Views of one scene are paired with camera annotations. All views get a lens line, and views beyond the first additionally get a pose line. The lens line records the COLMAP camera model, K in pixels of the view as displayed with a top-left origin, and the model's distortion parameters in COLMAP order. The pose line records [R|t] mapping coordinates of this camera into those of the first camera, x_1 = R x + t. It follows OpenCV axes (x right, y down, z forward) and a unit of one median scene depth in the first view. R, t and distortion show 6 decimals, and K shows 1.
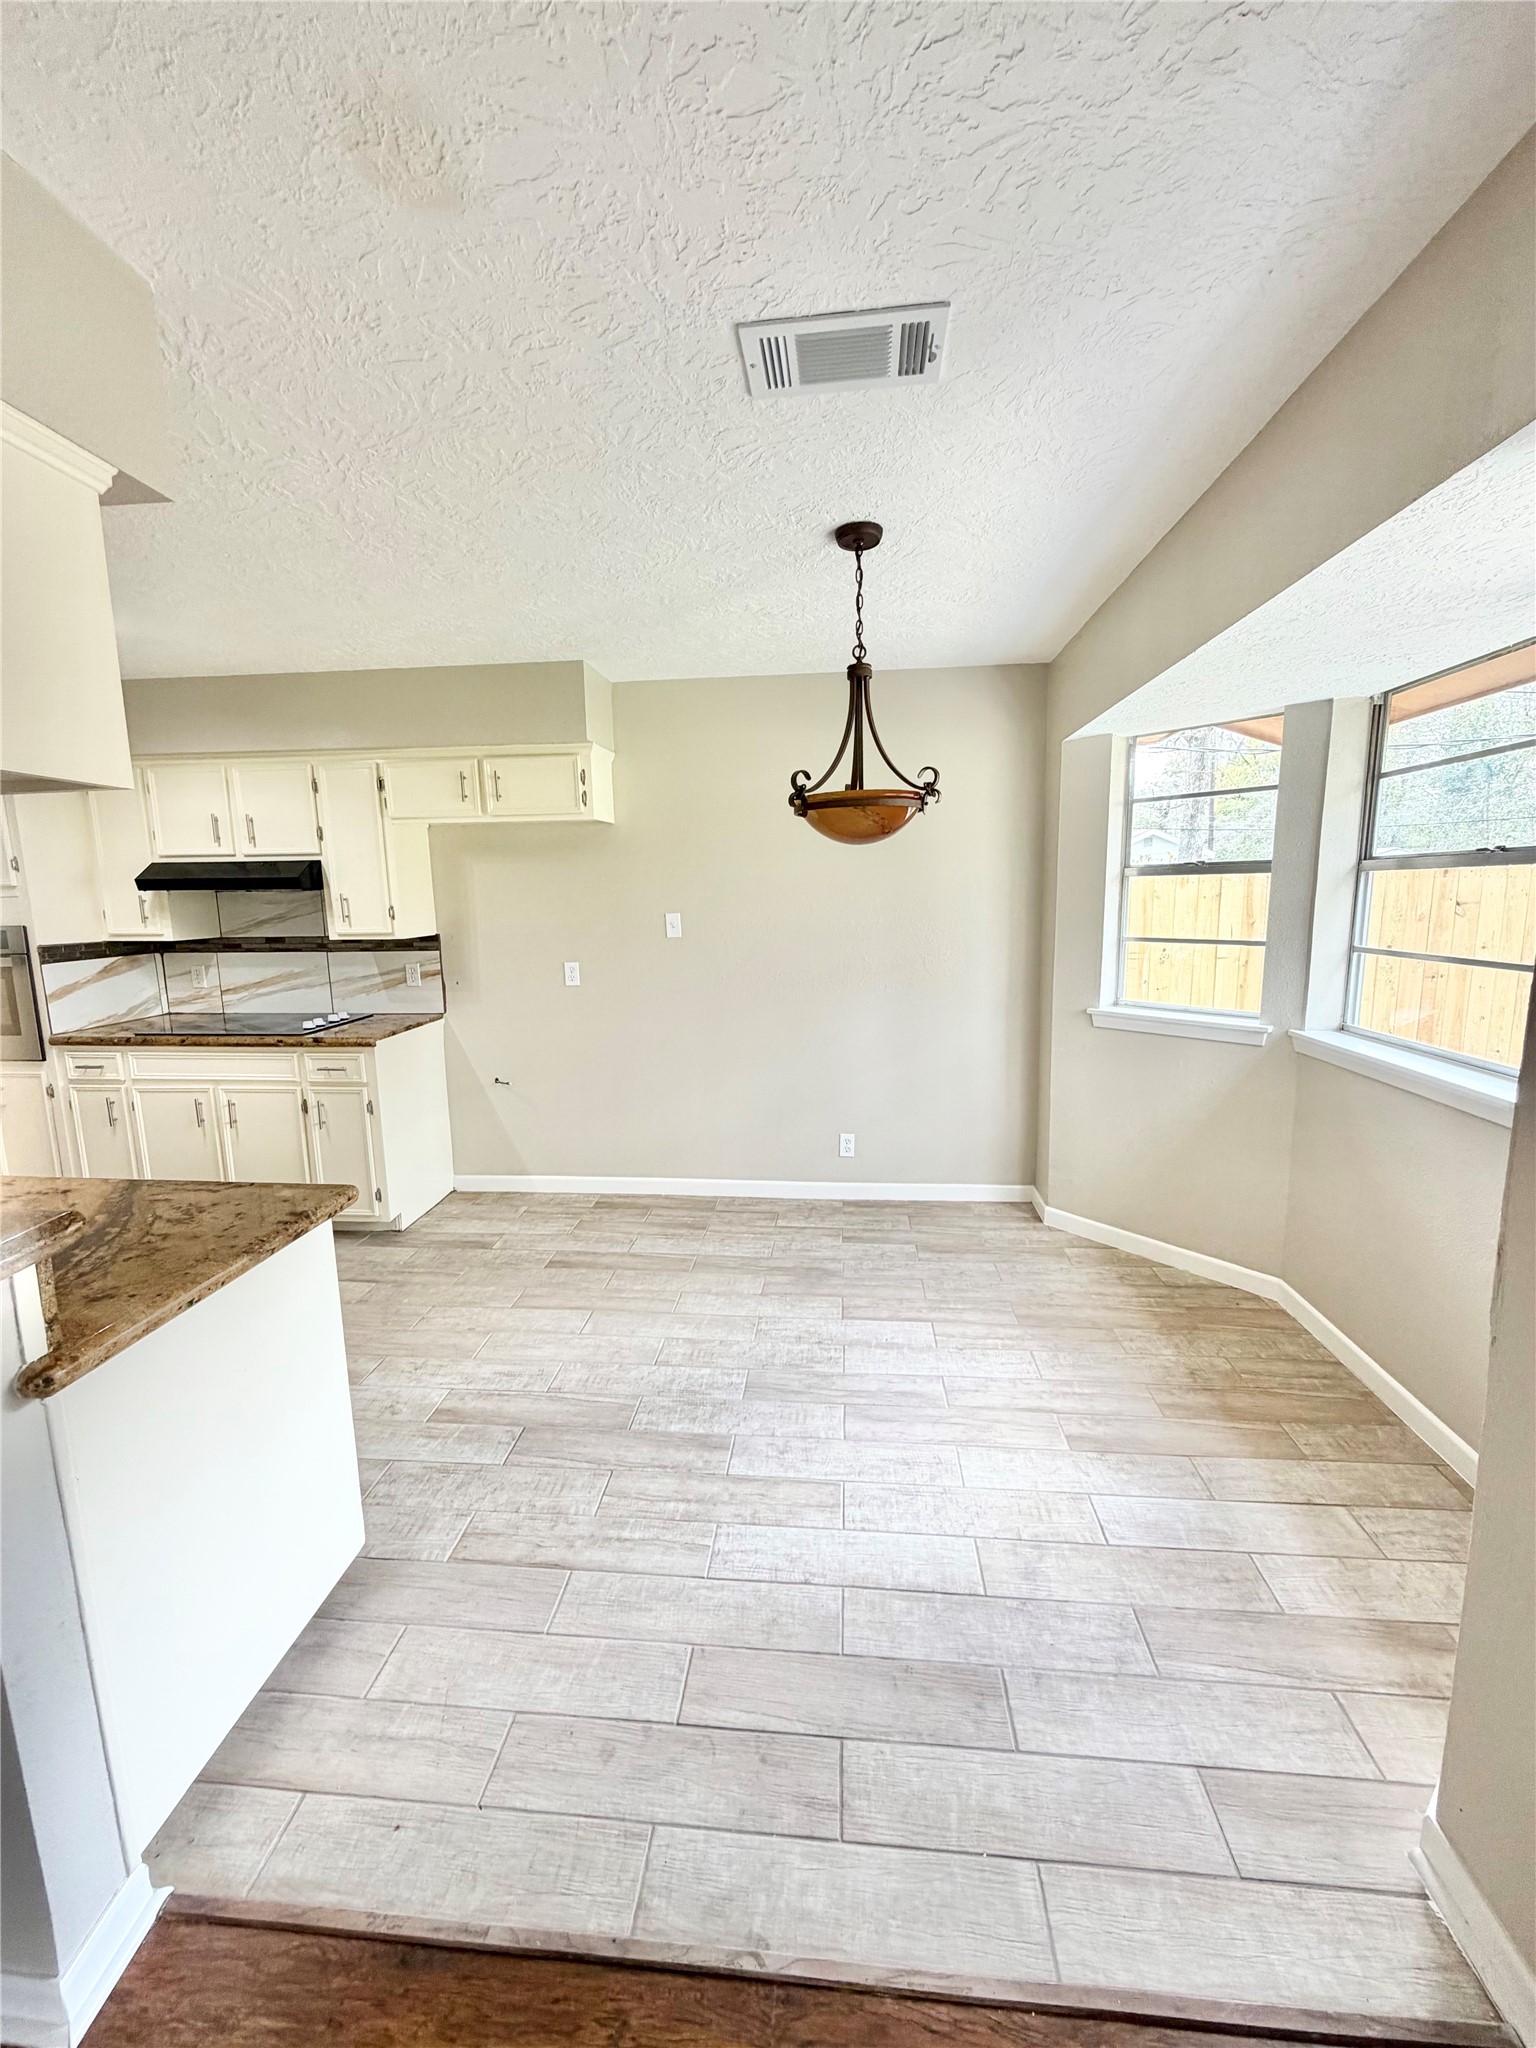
lens RADIAL K [[823.7, 0, 773.4], [0, 823.7, 1025.4], [0, 0, 1]] dist [-0.001040, 0.000322]
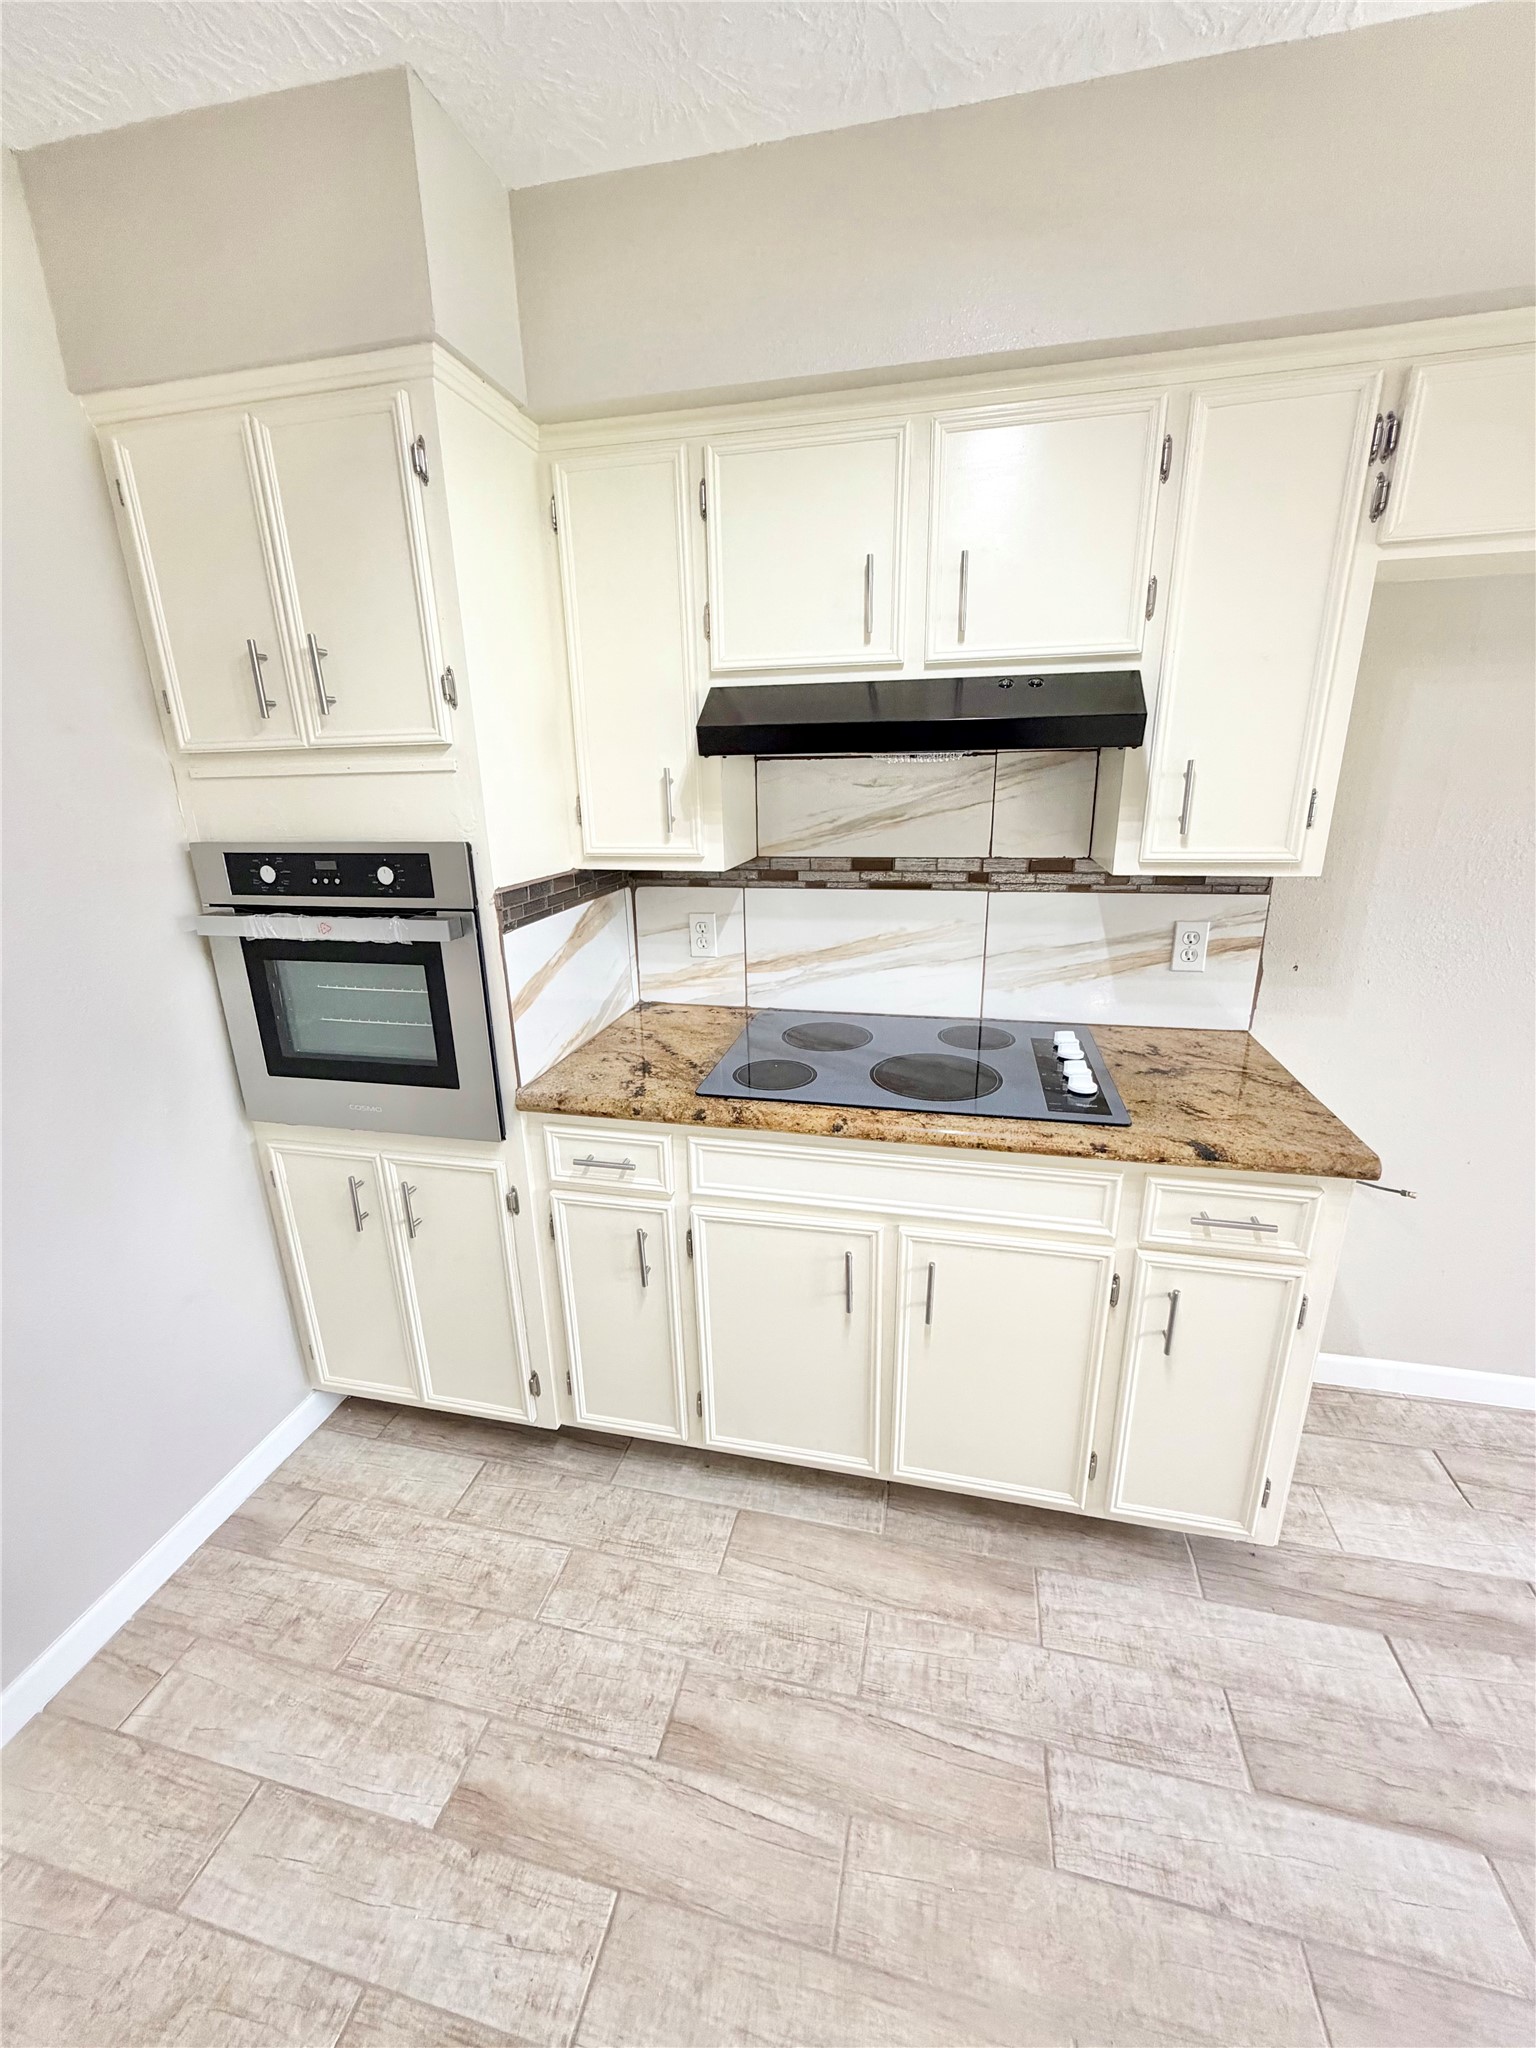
lens RADIAL K [[823.7, 0, 757.0], [0, 823.7, 1023.3], [0, 0, 1]] dist [-0.001040, 0.000322]
pose [[0.990258, 0.034918, -0.134793, -0.667041], [-0.016276, 0.990437, 0.137000, -0.084369], [0.138288, -0.133471, 0.981357, 0.562336]]
